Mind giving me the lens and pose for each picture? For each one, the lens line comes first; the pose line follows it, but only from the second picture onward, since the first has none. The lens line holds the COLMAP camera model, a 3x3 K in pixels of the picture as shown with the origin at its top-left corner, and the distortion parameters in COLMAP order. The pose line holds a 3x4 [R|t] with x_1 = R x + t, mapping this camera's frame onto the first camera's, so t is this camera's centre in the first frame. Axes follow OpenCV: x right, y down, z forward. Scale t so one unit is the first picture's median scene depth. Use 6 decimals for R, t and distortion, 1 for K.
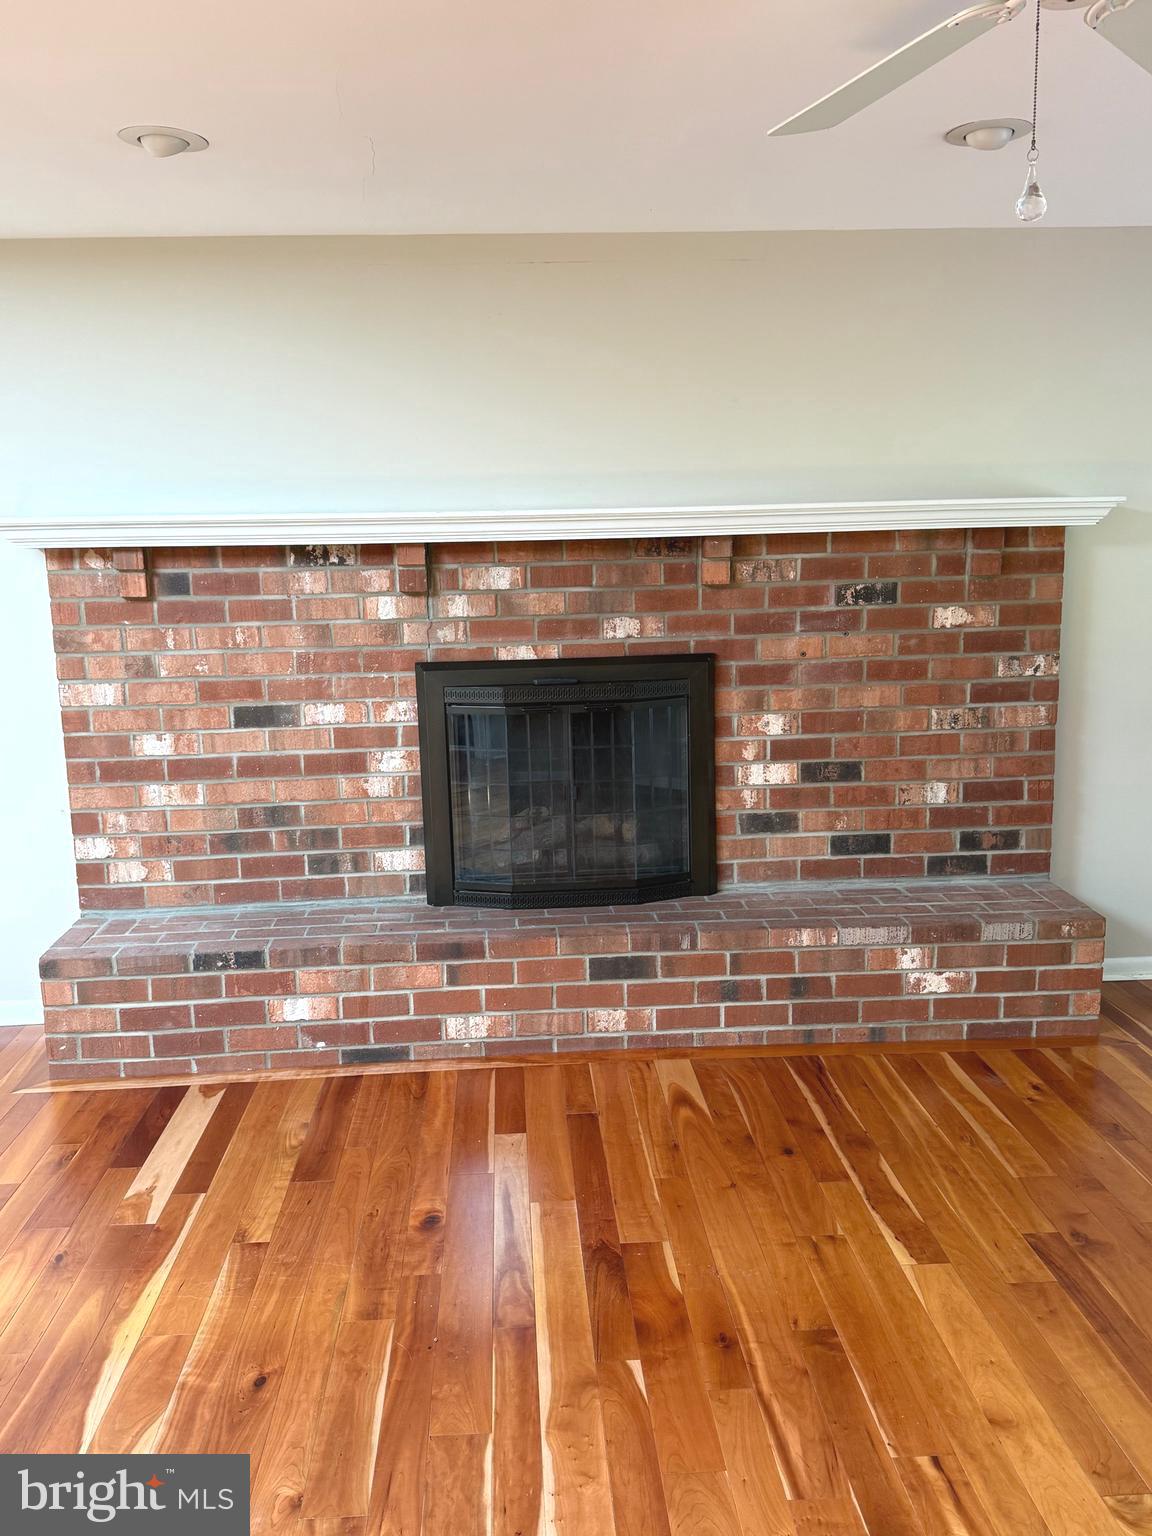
lens RADIAL K [[1269.7, 0, 576.0], [0, 1269.7, 768.0], [0, 0, 1]] dist [-0.000979, -0.002576]
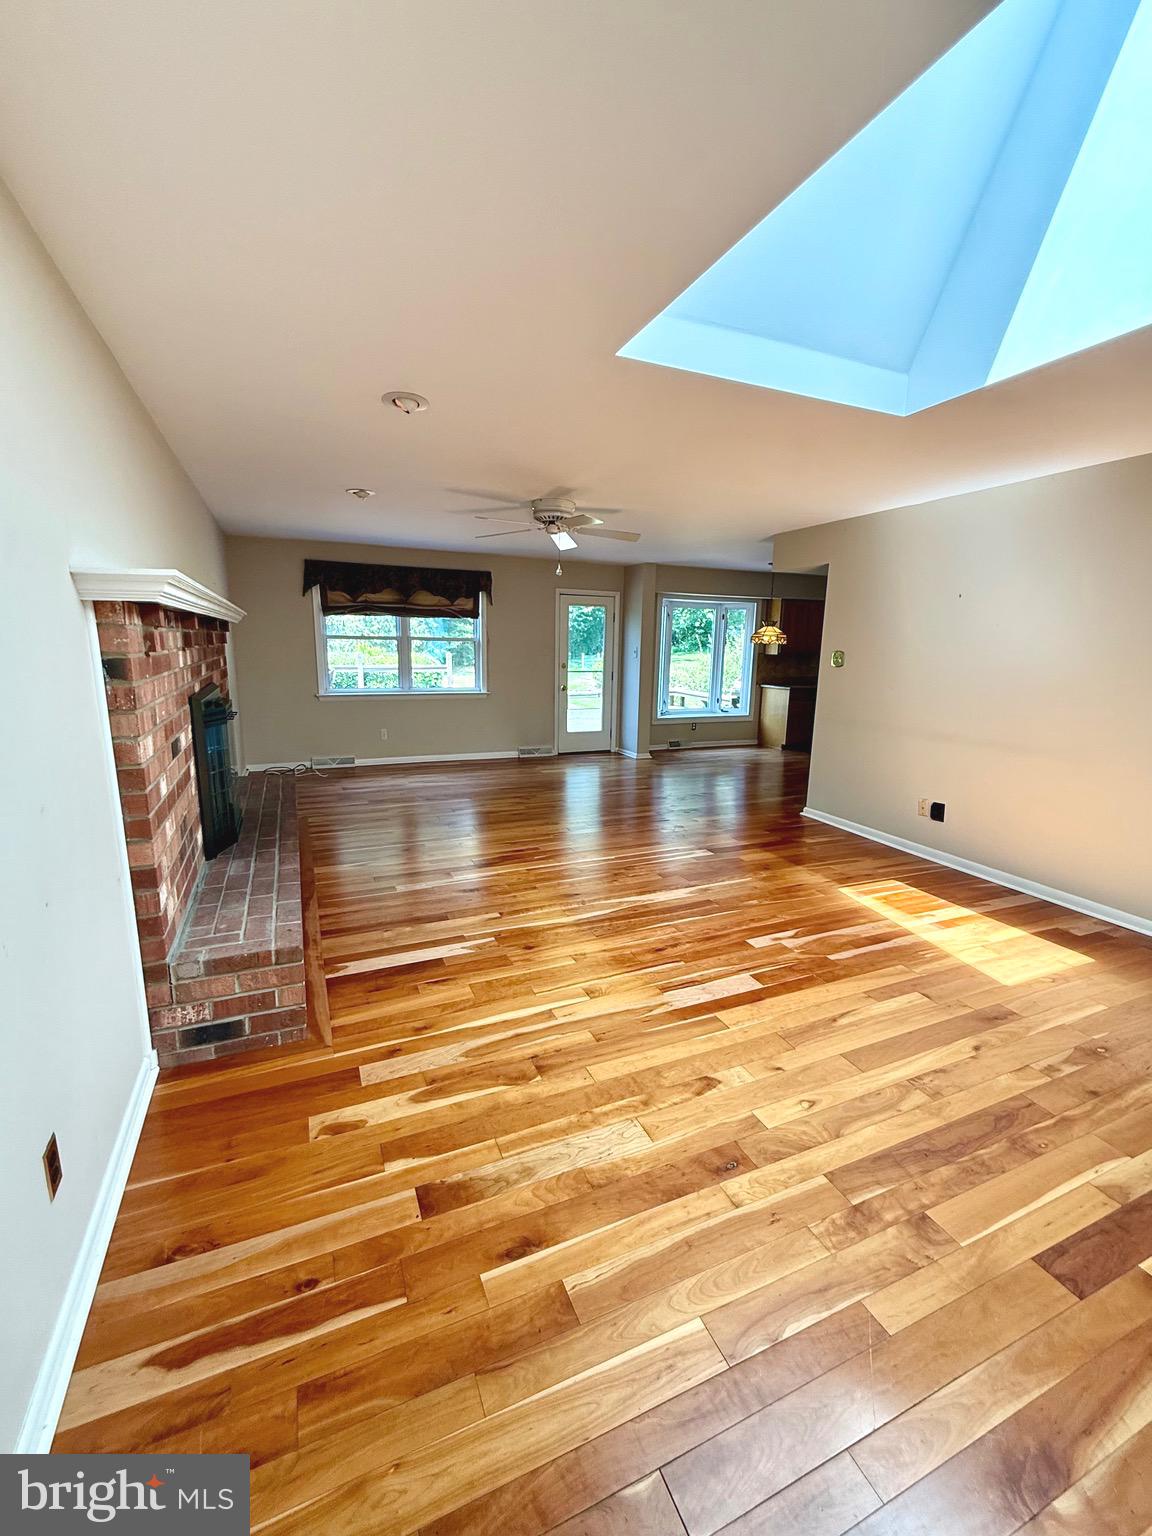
lens RADIAL K [[611.0, 0, 570.7], [0, 611.0, 767.5], [0, 0, 1]] dist [-0.000662, 0.000454]
pose [[-0.327378, -0.170168, 0.929444, -1.250129], [0.159963, 0.959470, 0.232010, -0.133471], [-0.931255, 0.224632, -0.286888, 1.078103]]
